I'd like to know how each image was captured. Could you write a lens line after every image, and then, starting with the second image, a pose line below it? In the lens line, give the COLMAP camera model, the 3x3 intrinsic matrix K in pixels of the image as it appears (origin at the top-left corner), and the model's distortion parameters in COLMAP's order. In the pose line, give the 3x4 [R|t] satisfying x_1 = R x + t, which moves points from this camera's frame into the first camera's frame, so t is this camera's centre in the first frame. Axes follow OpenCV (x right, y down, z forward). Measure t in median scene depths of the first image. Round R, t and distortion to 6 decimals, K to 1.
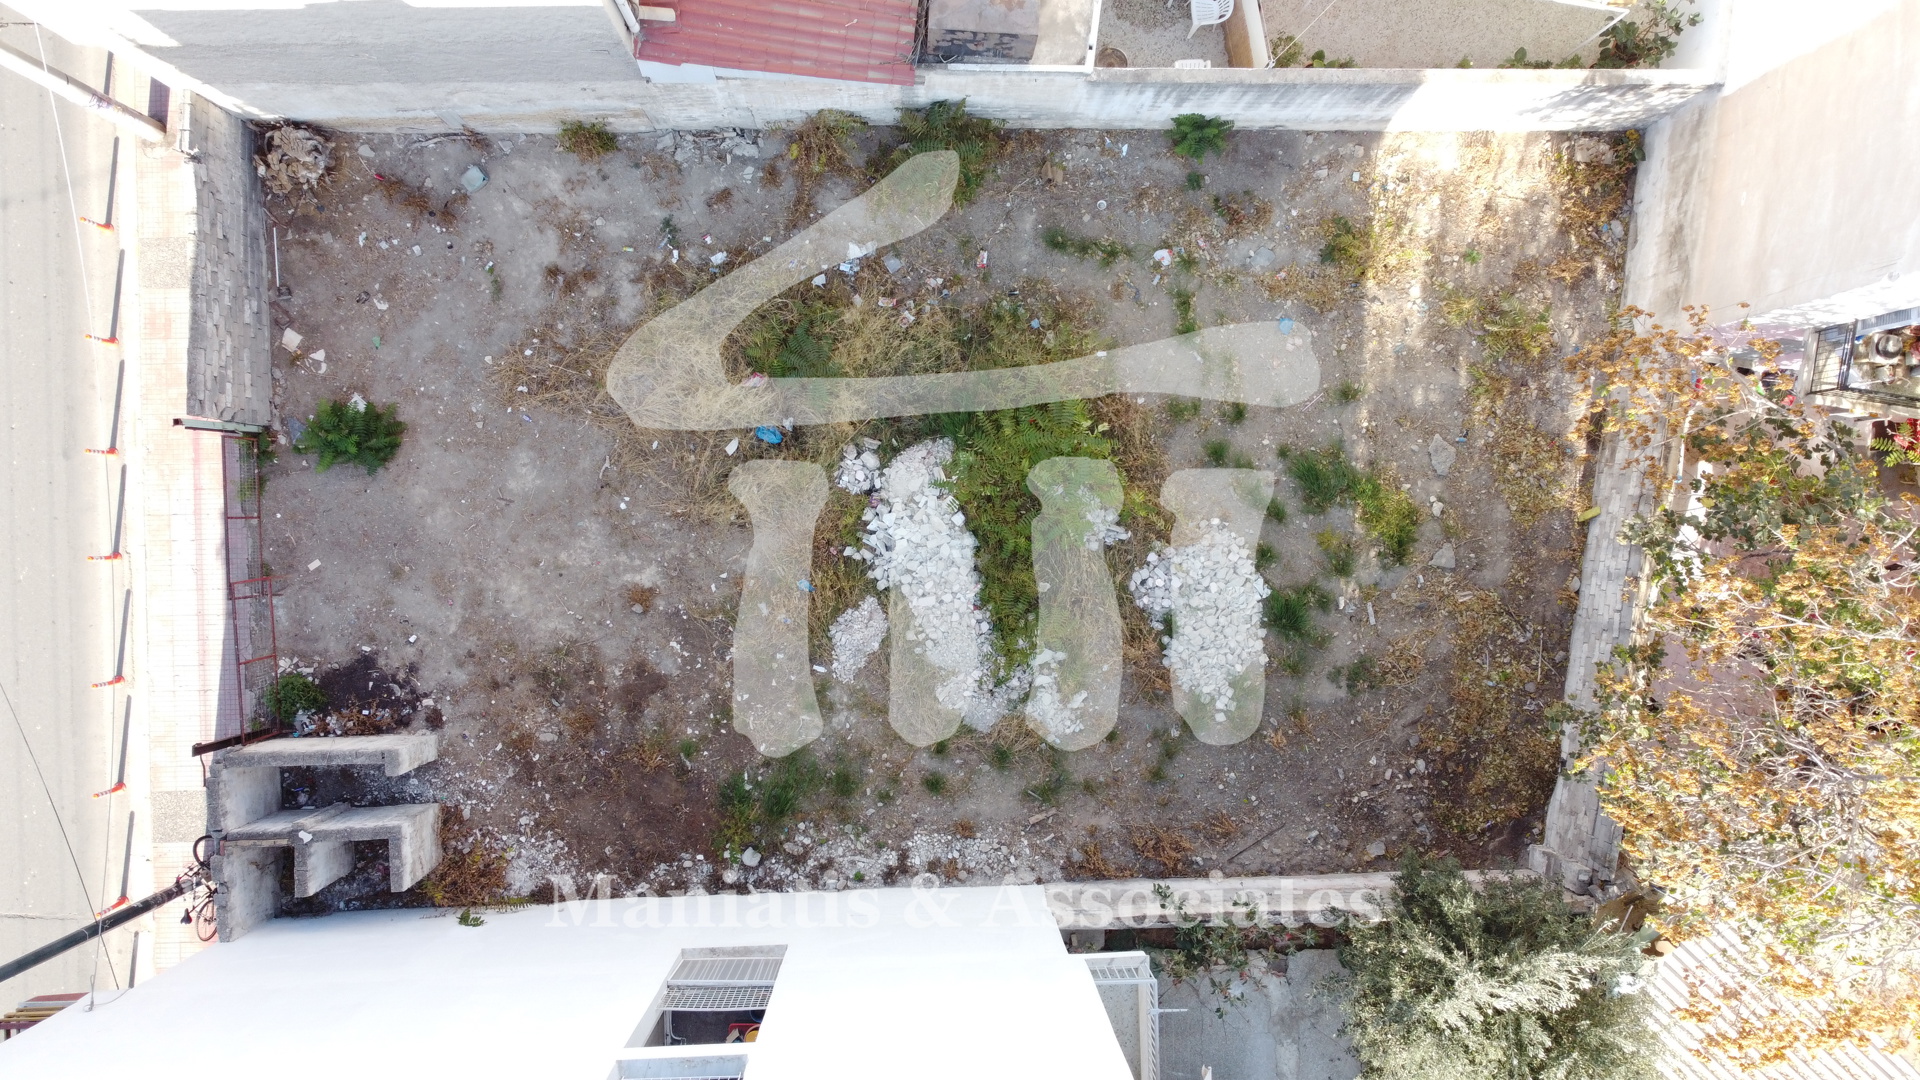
lens RADIAL K [[1444.8, 0, 960.7], [0, 1444.8, 547.5], [0, 0, 1]] dist [0.004918, -0.006457]
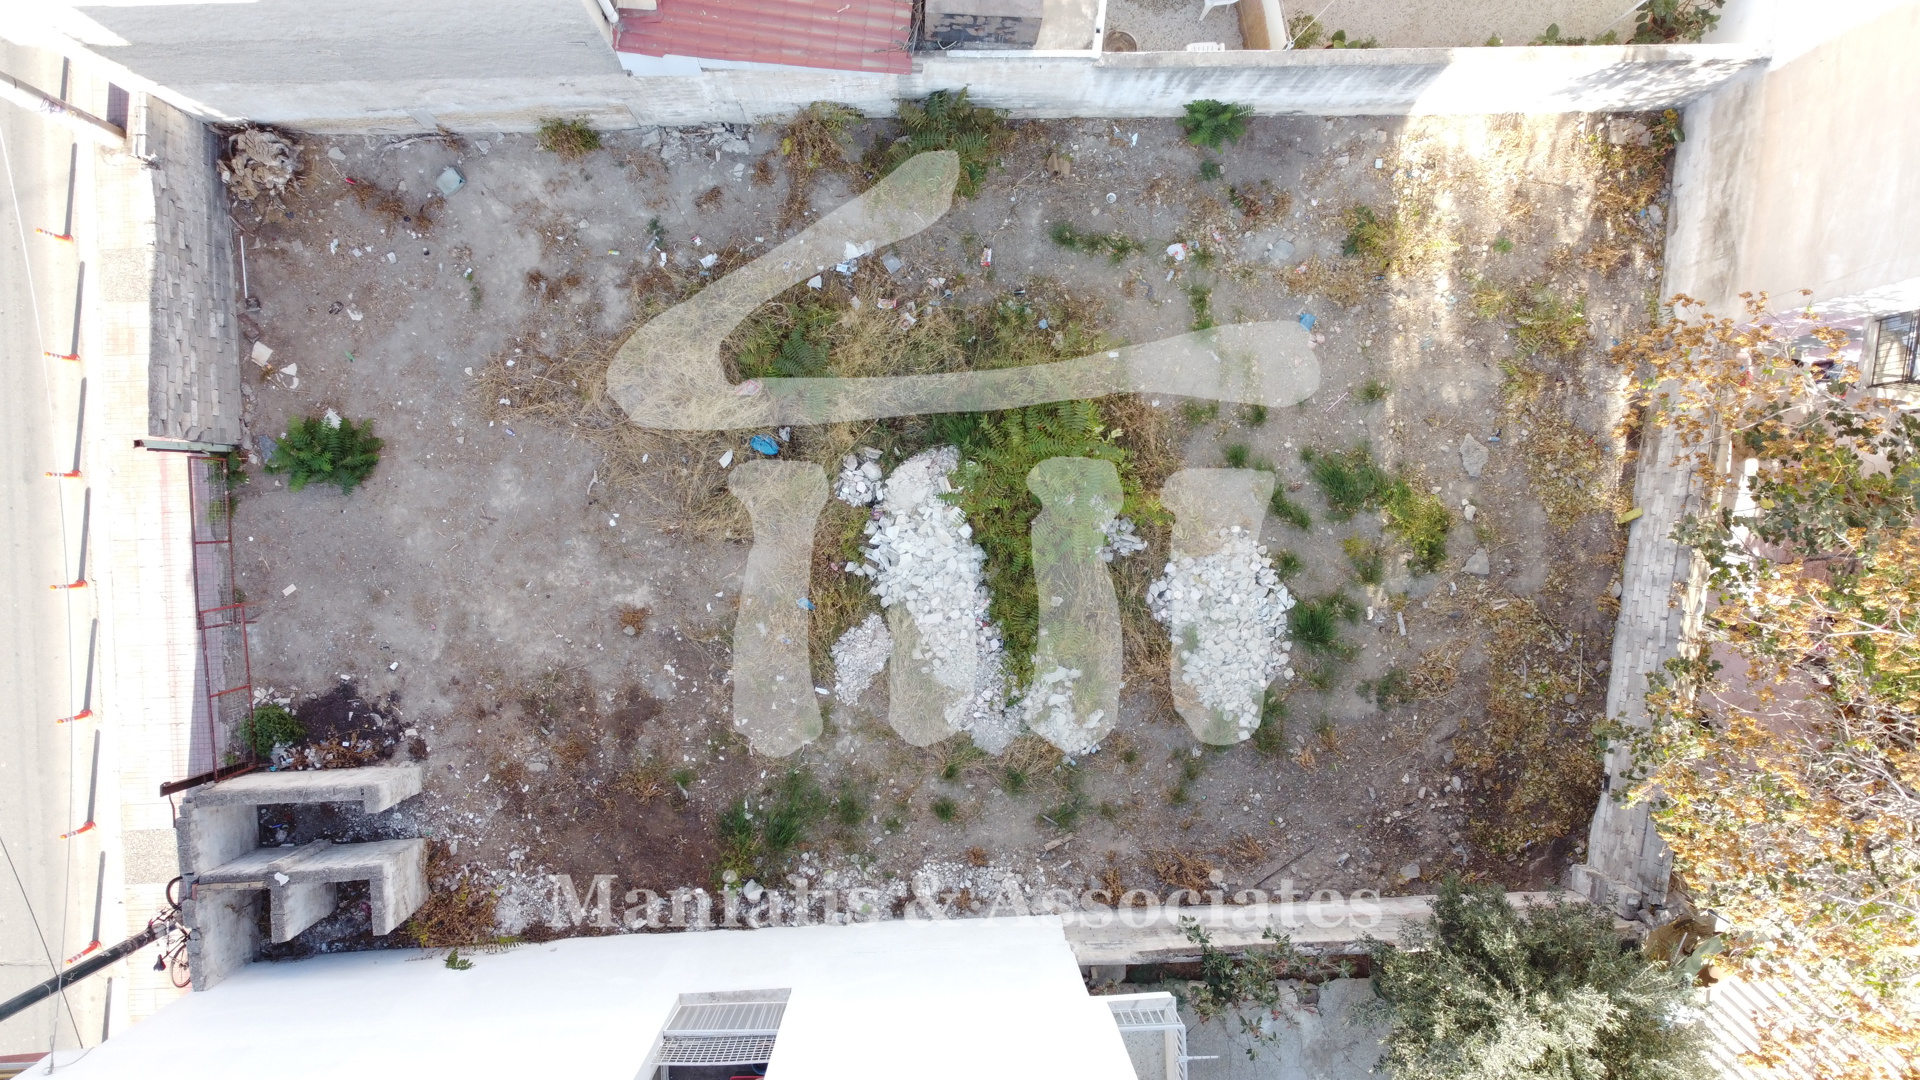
lens RADIAL K [[1444.8, 0, 959.6], [0, 1444.8, 546.2], [0, 0, 1]] dist [0.004918, -0.006457]
pose [[0.999868, -0.015340, -0.005334, -0.000411], [0.015354, 0.999879, 0.002624, -0.012420], [0.005293, -0.002706, 0.999982, 0.050468]]
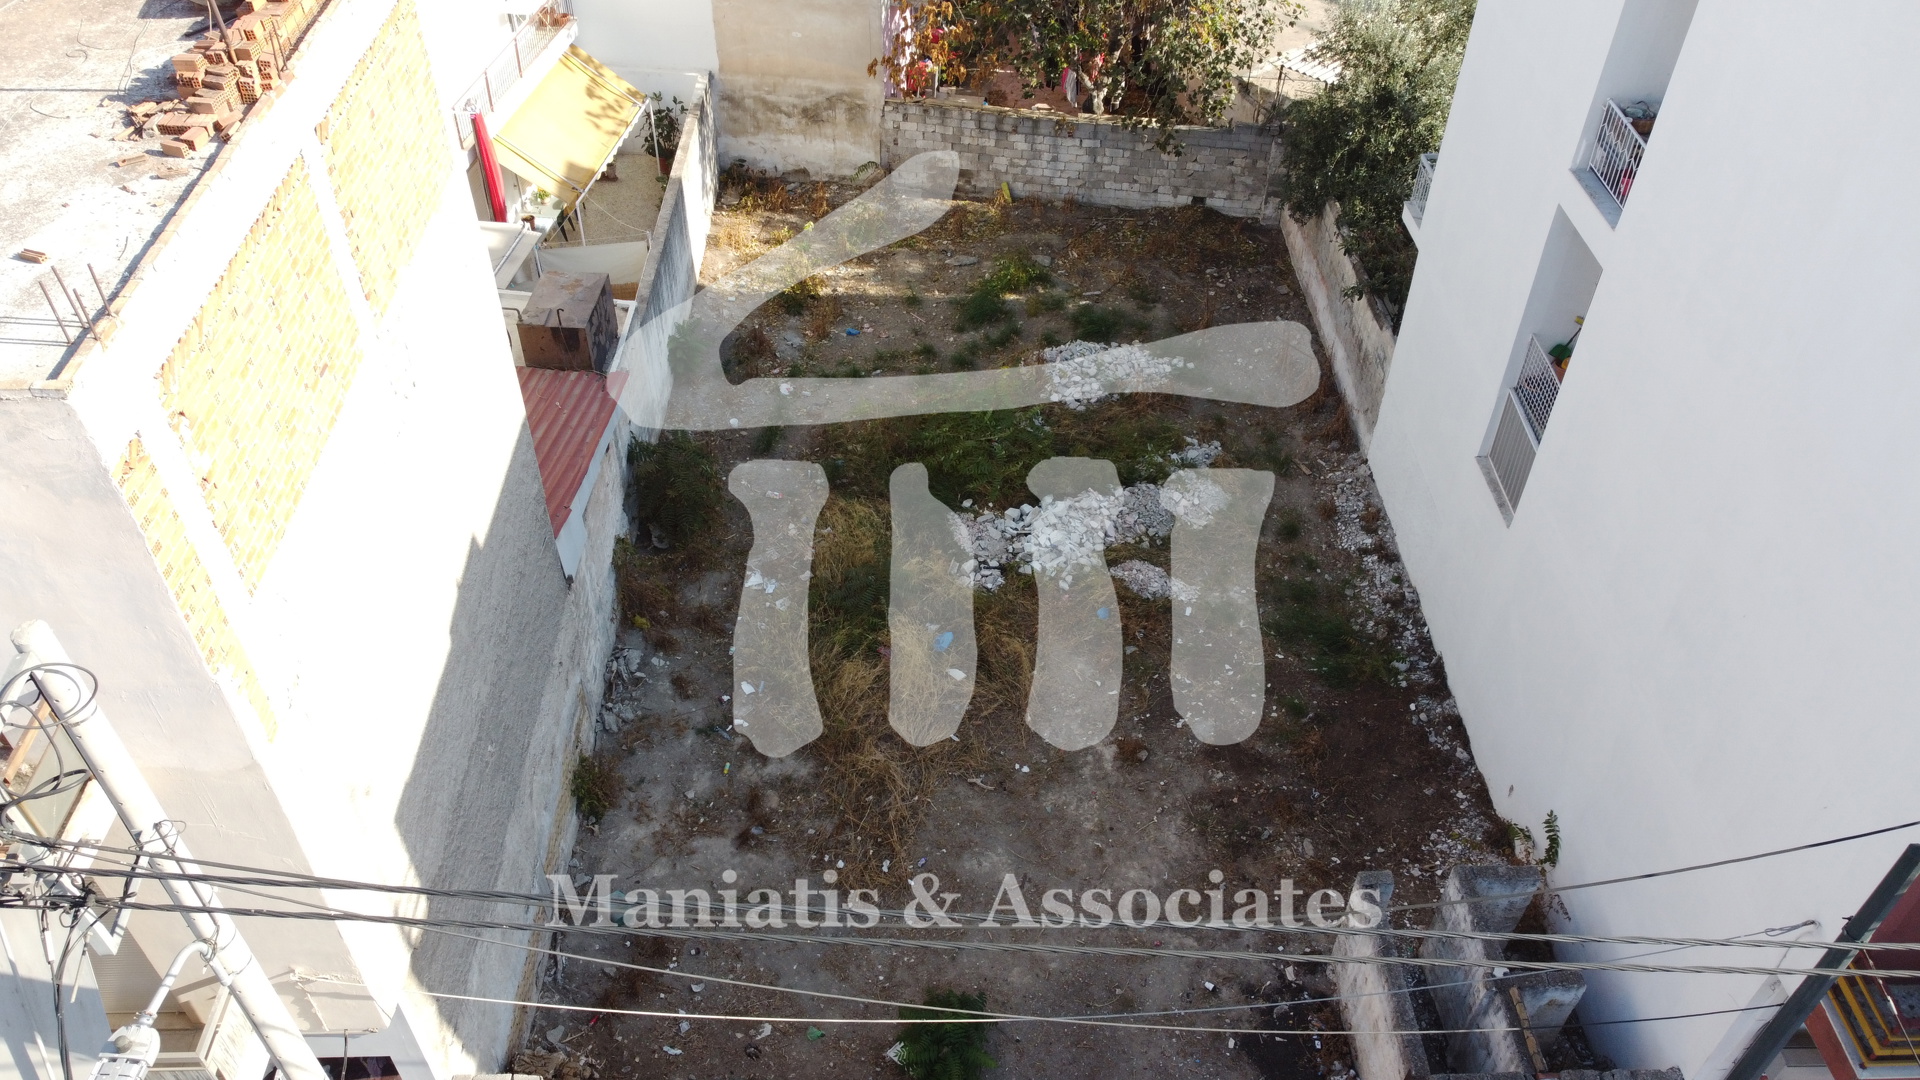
lens RADIAL K [[1444.8, 0, 967.3], [0, 1444.8, 538.5], [0, 0, 1]] dist [0.004918, -0.006457]
pose [[-0.004324, -0.702343, 0.711825, -0.750232], [0.999913, 0.005823, 0.011820, -0.074458], [-0.012447, 0.711815, 0.702257, 0.299121]]
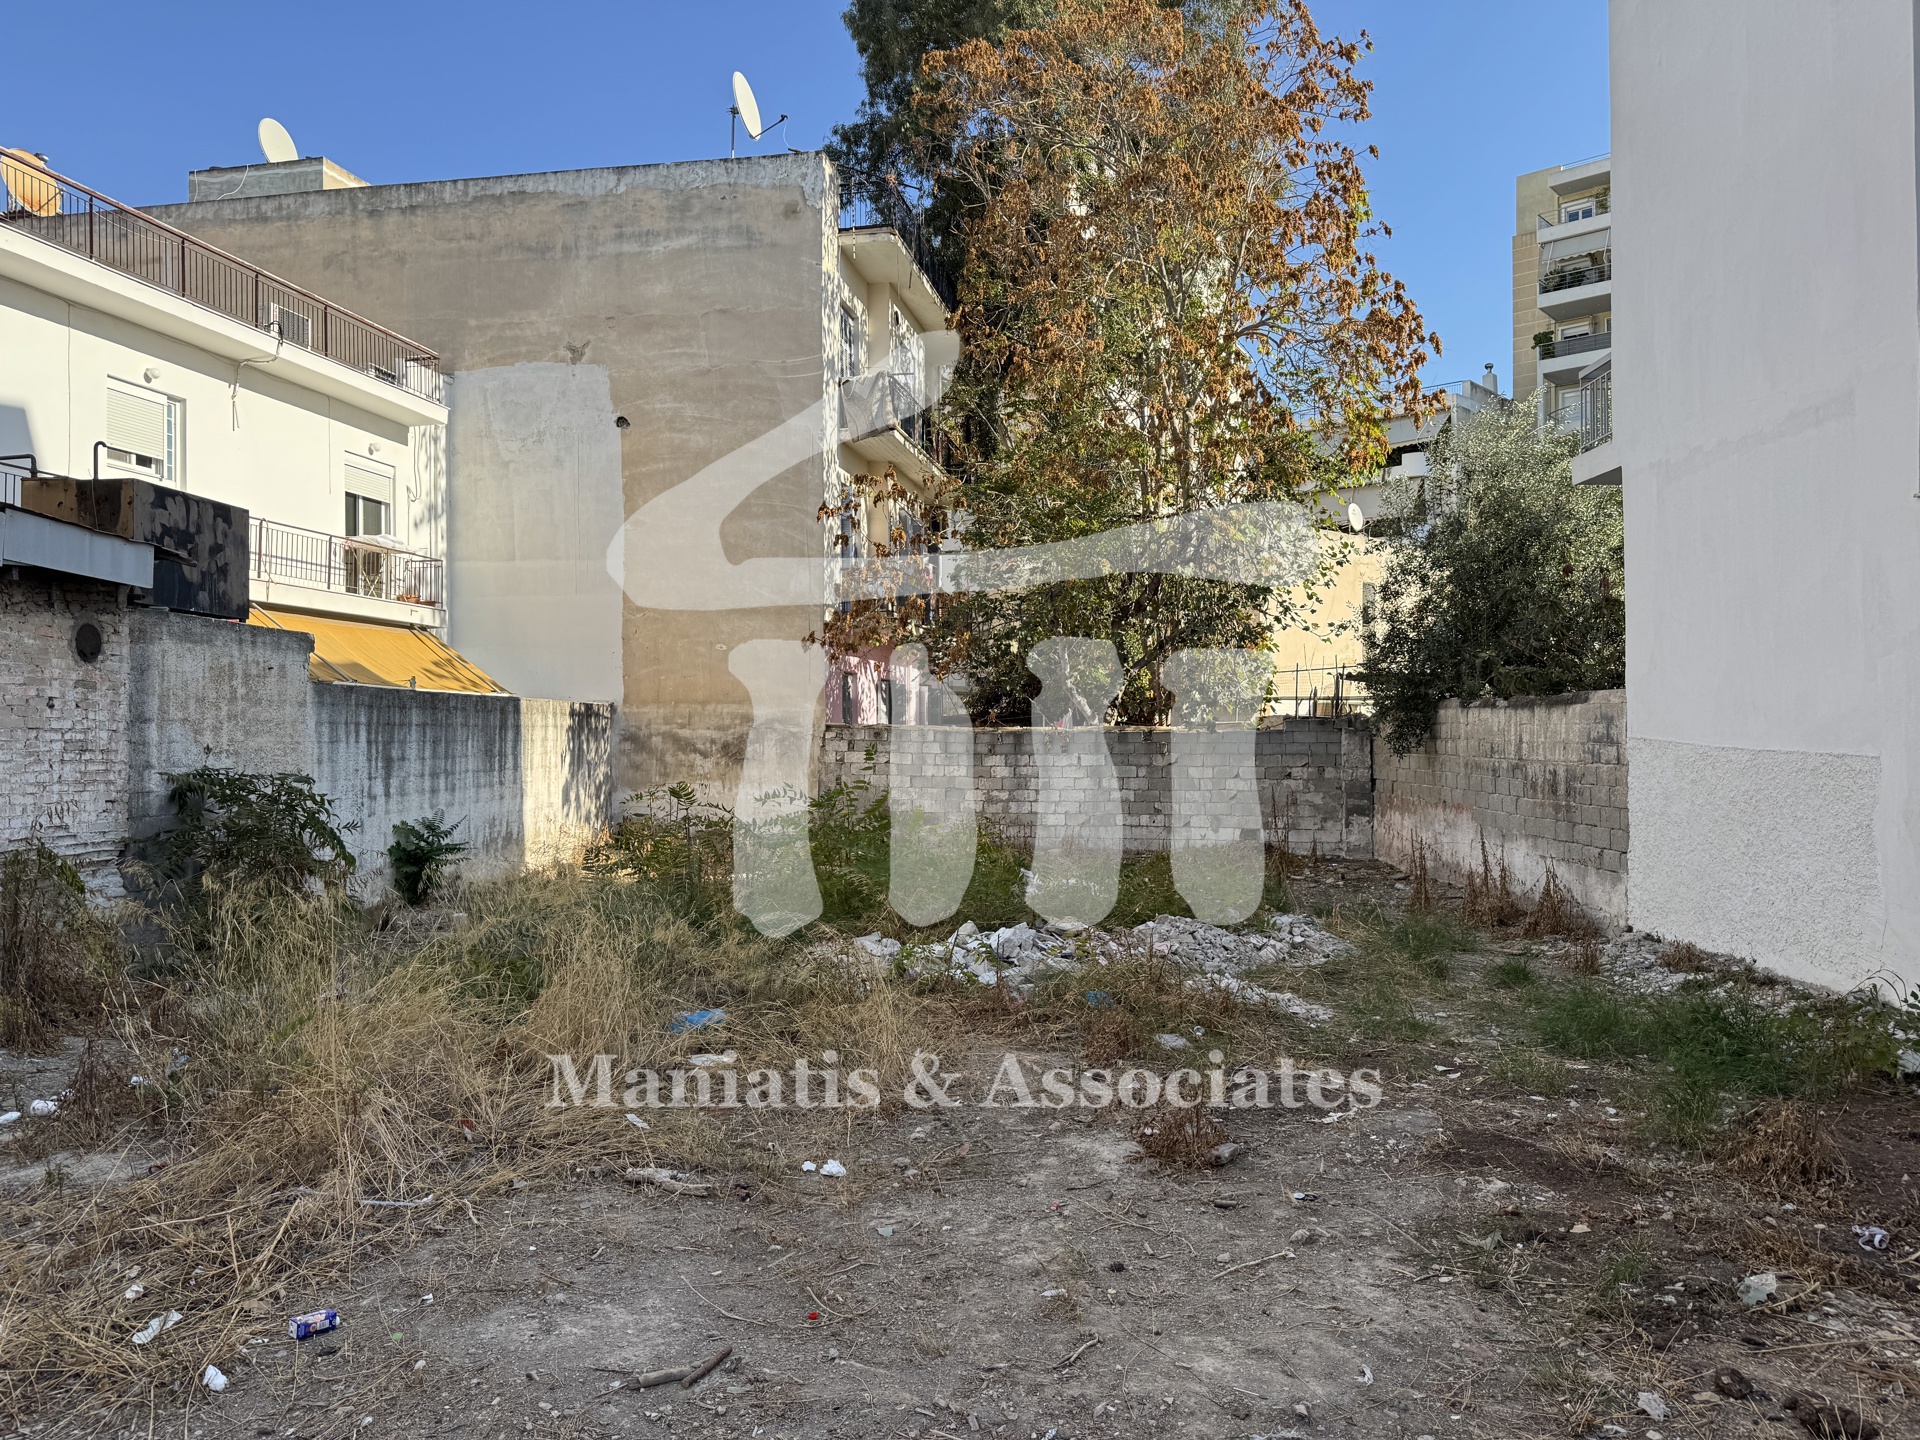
lens RADIAL K [[1334.1, 0, 943.5], [0, 1334.1, 722.0], [0, 0, 1]] dist [0.103470, -0.044924]
pose [[0.061679, -0.026935, 0.997733, -0.477284], [0.998062, -0.006594, -0.061877, 0.006391], [0.008246, 0.999615, 0.026477, 0.914124]]
